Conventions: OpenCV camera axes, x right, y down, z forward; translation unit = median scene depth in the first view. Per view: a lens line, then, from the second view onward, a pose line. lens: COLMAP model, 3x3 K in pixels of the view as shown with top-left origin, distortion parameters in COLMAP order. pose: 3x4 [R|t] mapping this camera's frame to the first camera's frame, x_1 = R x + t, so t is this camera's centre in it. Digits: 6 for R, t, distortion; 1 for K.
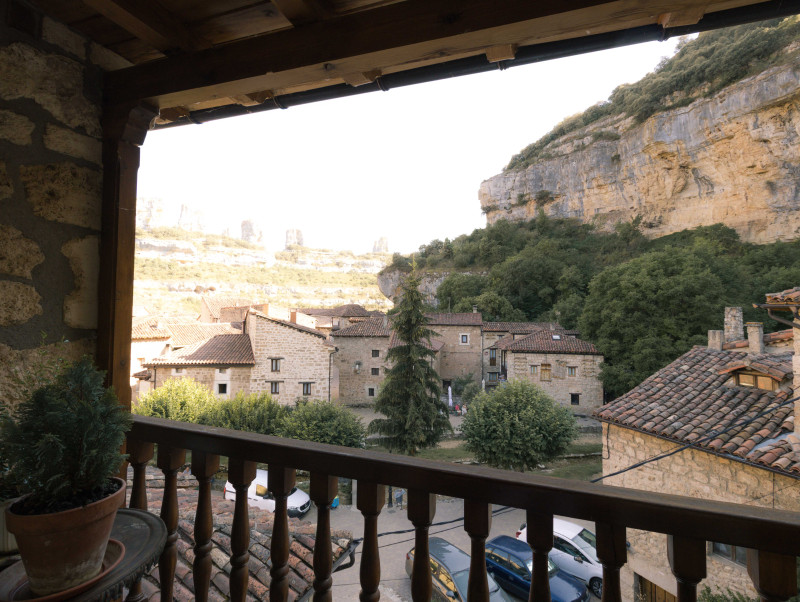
lens RADIAL K [[417.4, 0, 407.2], [0, 417.4, 291.3], [0, 0, 1]] dist [0.005085, -0.000504]
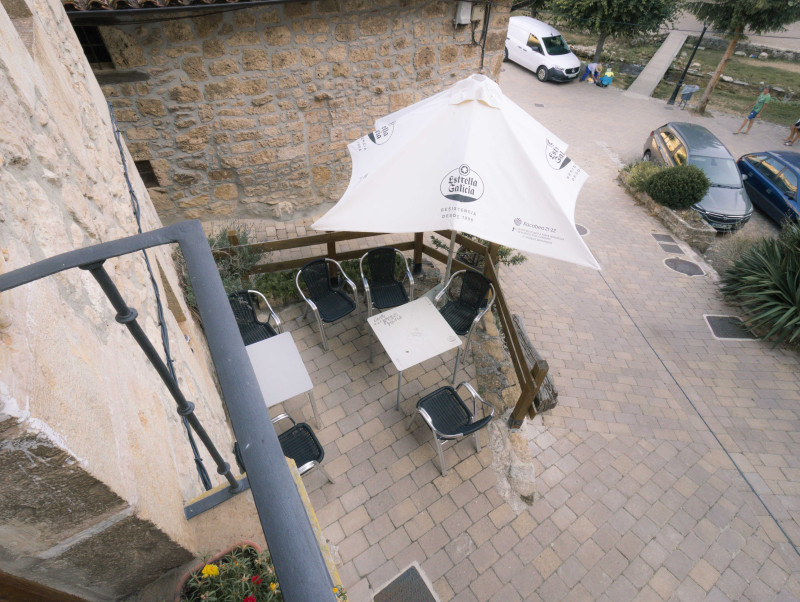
lens RADIAL K [[435.1, 0, 403.3], [0, 435.1, 292.9], [0, 0, 1]] dist [0.004582, -0.000713]
pose [[0.762130, 0.476495, -0.438304, 0.029333], [0.003772, 0.673717, 0.738980, 0.033543], [0.647413, -0.564852, 0.511663, 0.001776]]
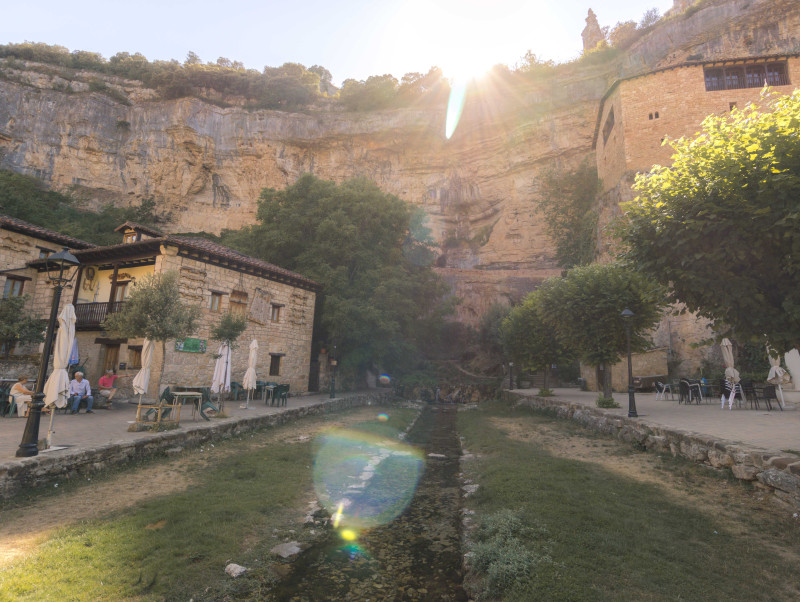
lens RADIAL K [[420.9, 0, 403.2], [0, 420.9, 294.7], [0, 0, 1]] dist [0.001850, 0.000590]
pose [[0.286116, 0.189419, 0.939286, -0.033428], [-0.059350, 0.981887, -0.179931, 0.119344], [-0.956355, -0.004265, 0.292176, 0.318771]]
